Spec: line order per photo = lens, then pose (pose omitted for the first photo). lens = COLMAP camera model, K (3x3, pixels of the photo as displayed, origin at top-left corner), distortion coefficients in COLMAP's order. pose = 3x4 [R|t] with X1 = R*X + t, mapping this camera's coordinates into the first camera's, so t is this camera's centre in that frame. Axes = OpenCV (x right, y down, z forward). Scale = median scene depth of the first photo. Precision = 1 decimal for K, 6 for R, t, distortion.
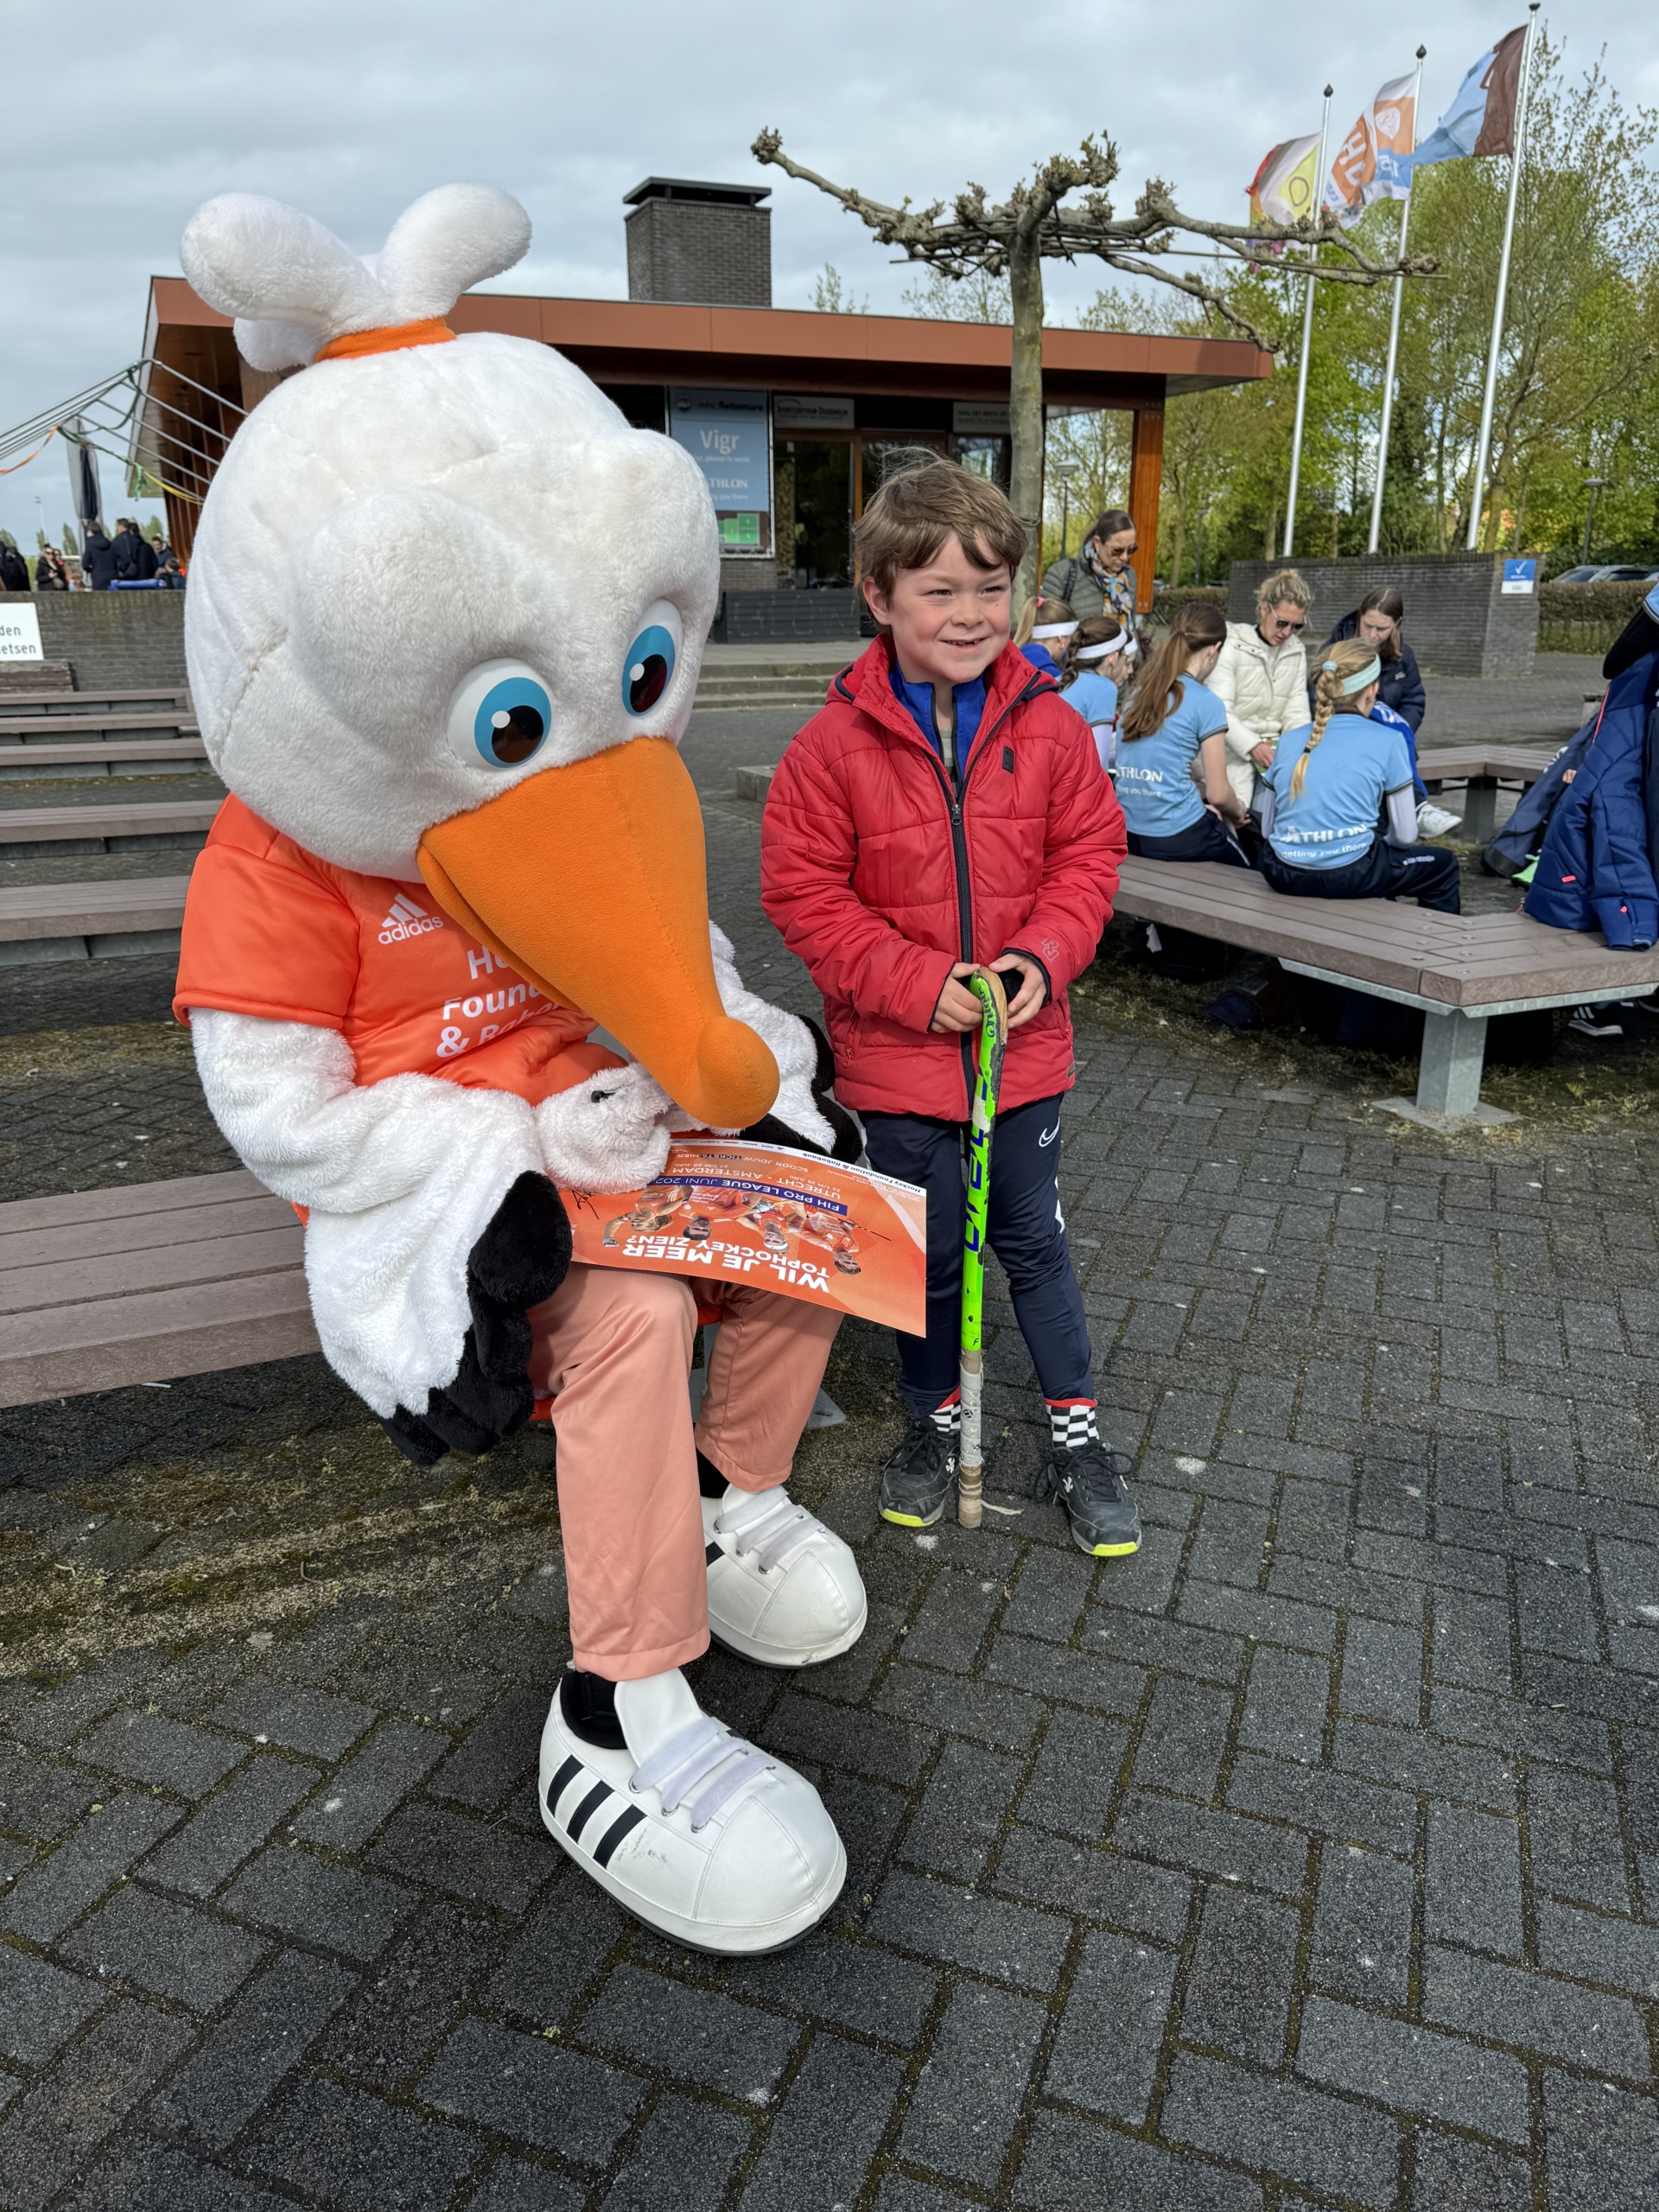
lens RADIAL K [[1568.4, 0, 838.3], [0, 1568.4, 1162.3], [0, 0, 1]] dist [-0.021459, 0.001985]
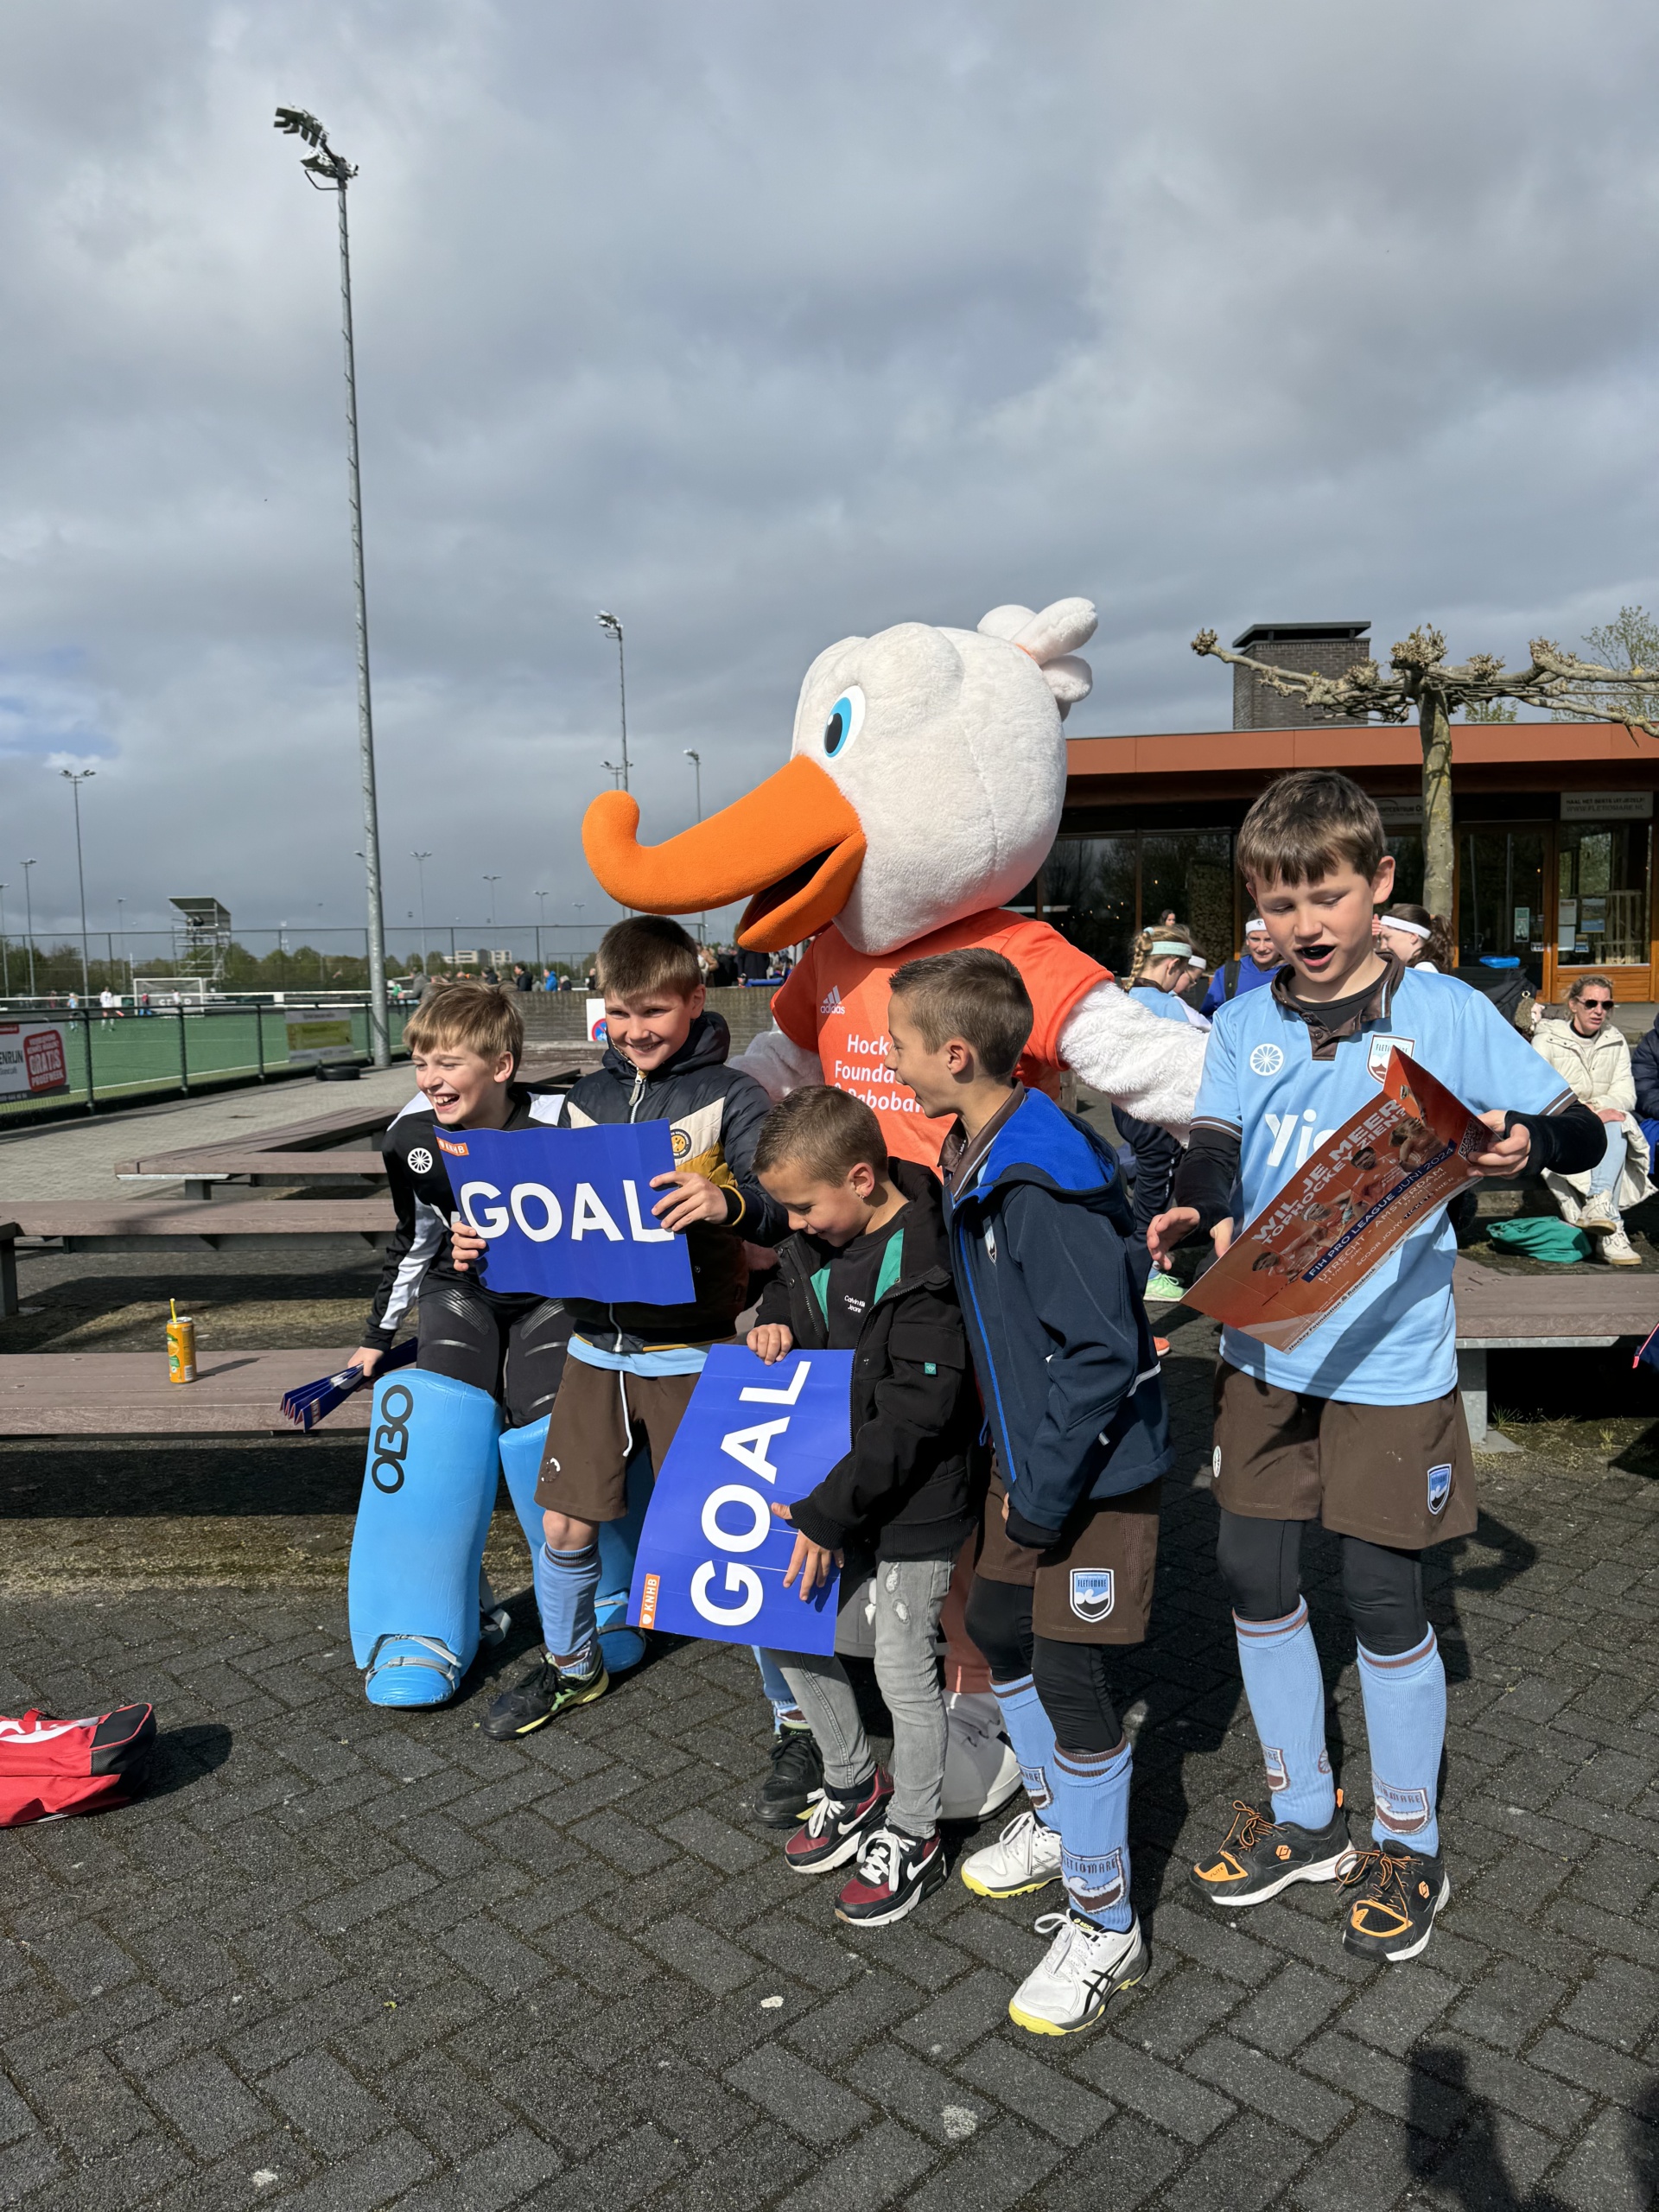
lens RADIAL K [[1580.4, 0, 811.5], [0, 1580.4, 1122.6], [0, 0, 1]] dist [0.003044, -0.003611]
pose [[0.907973, 0.022517, -0.418424, 0.118064], [-0.126499, 0.966696, -0.222479, 0.016568], [0.399479, 0.254934, 0.880582, -0.072941]]
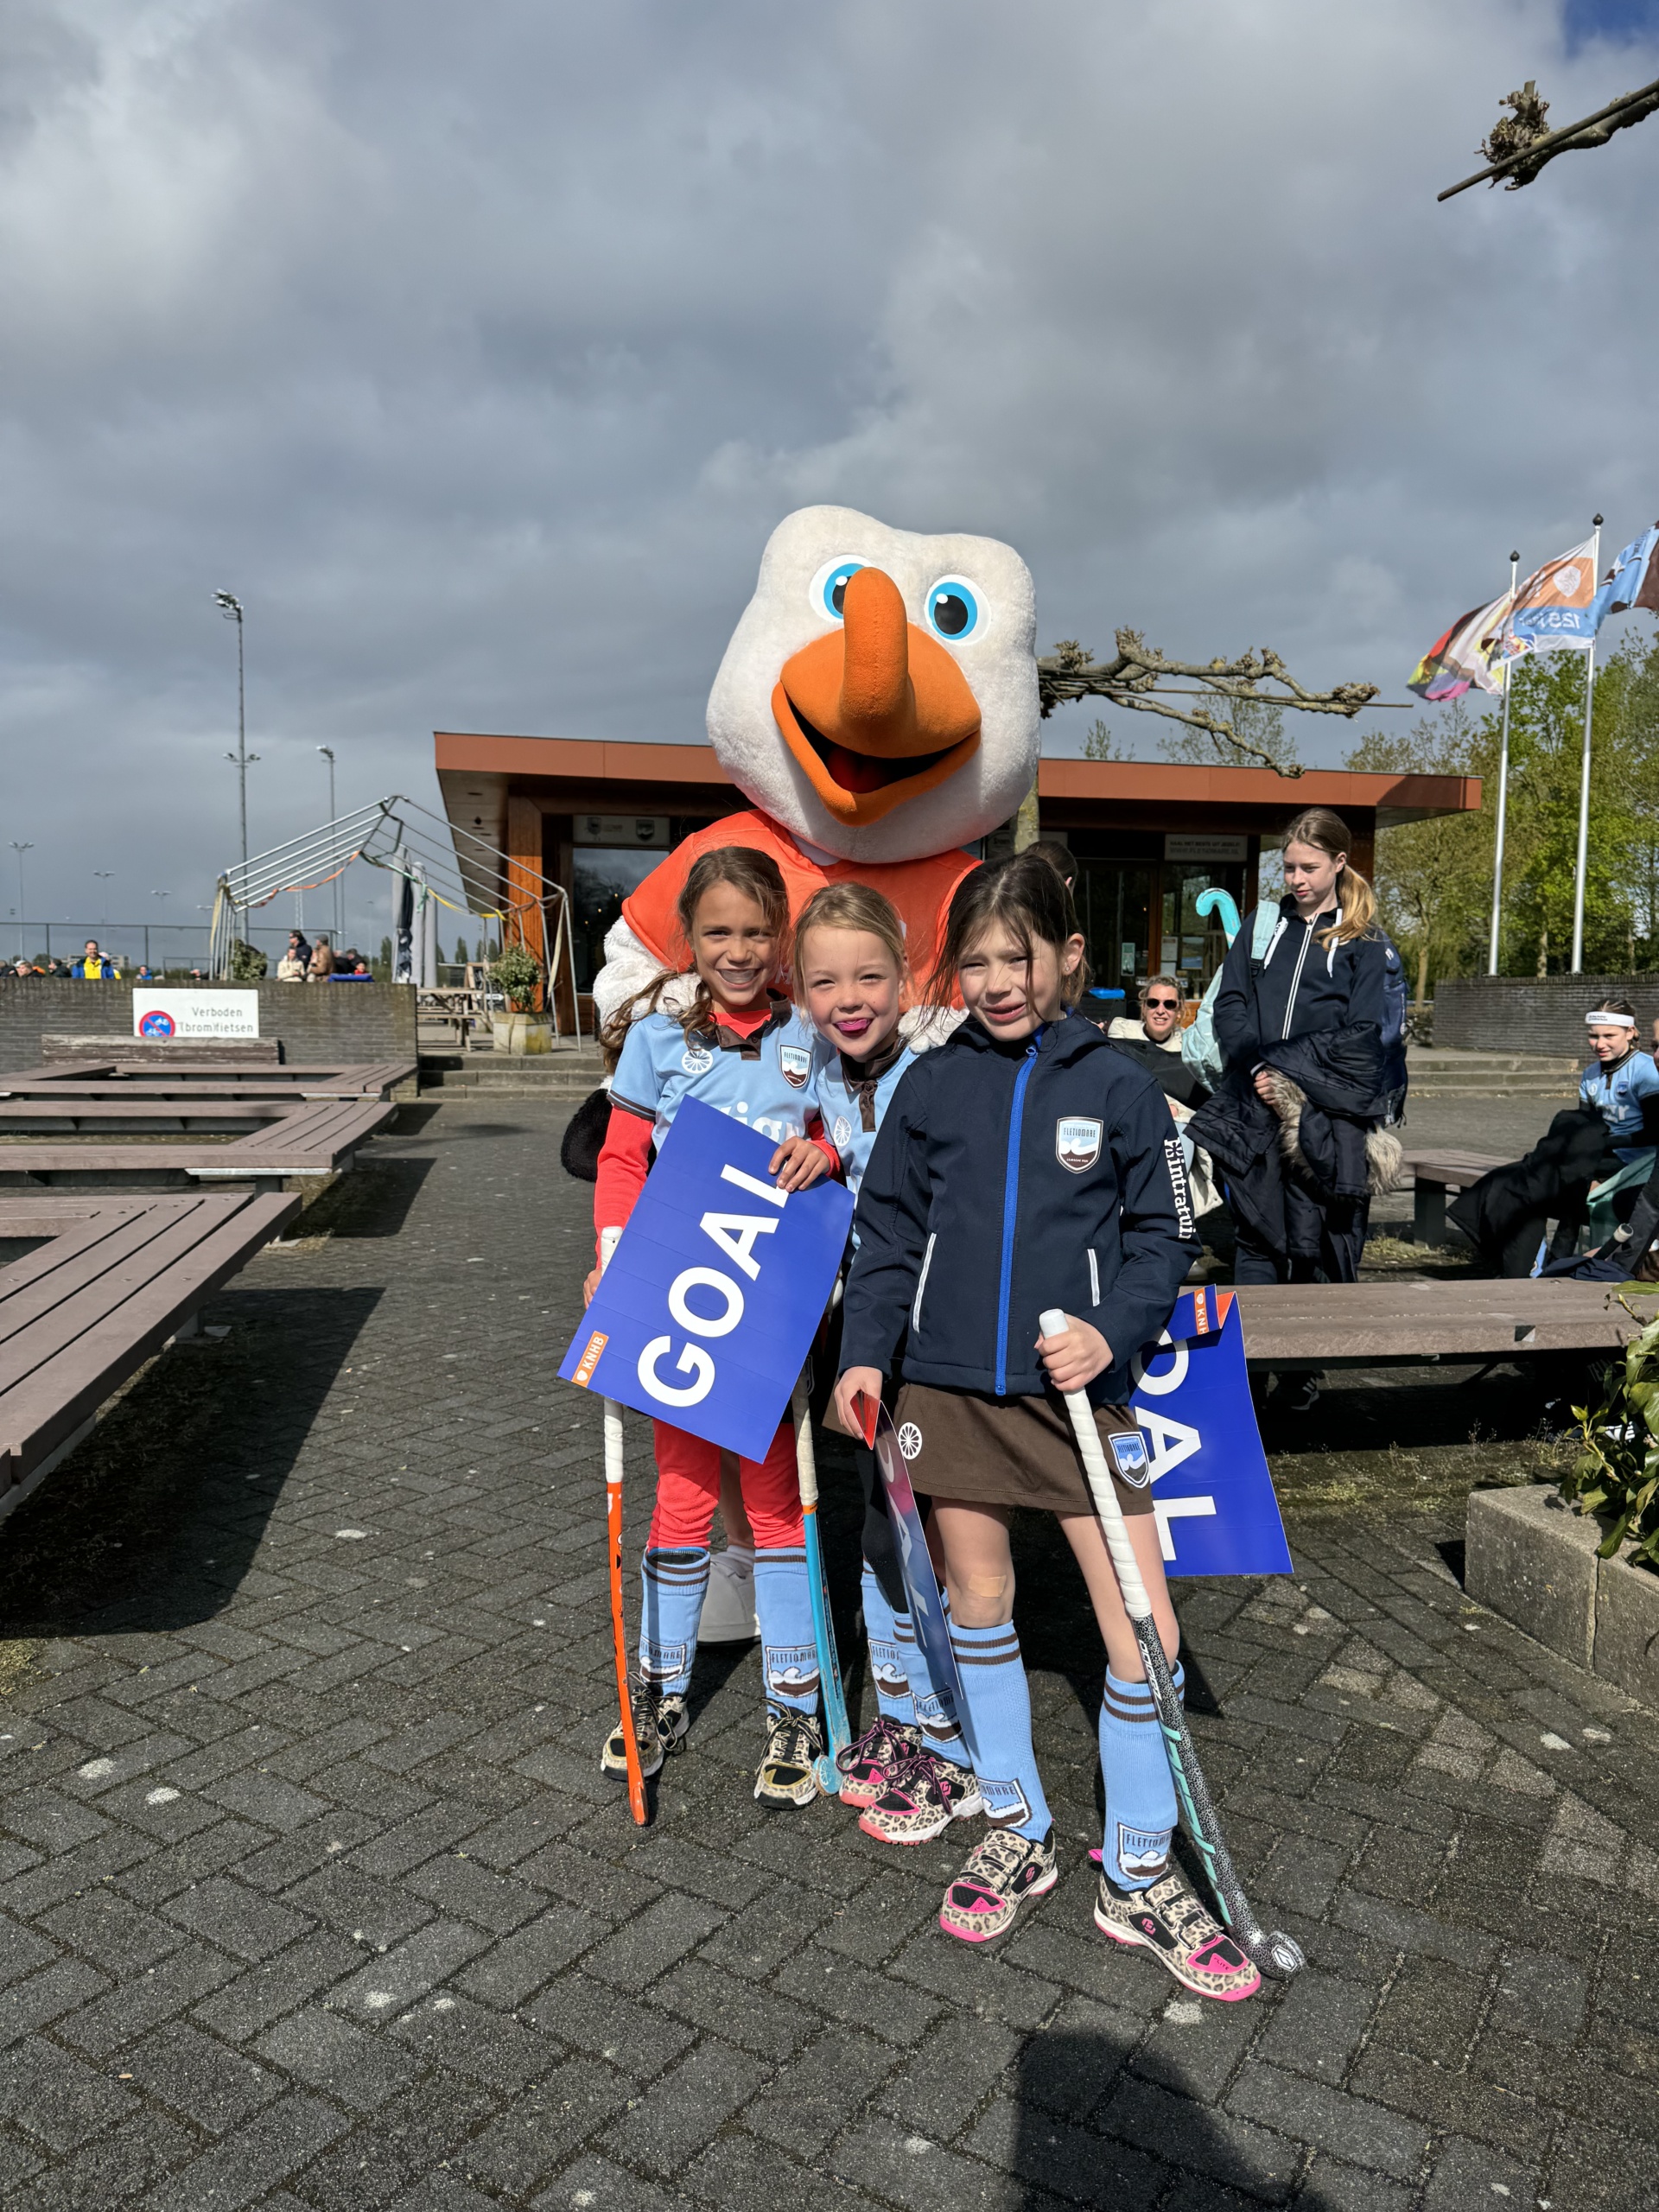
lens RADIAL K [[1580.4, 0, 811.5], [0, 1580.4, 1122.6], [0, 0, 1]] dist [0.003044, -0.003611]
pose [[0.976525, 0.035834, -0.212401, 0.130989], [-0.092526, 0.960241, -0.263395, 0.003029], [0.194518, 0.276864, 0.941015, 0.010601]]
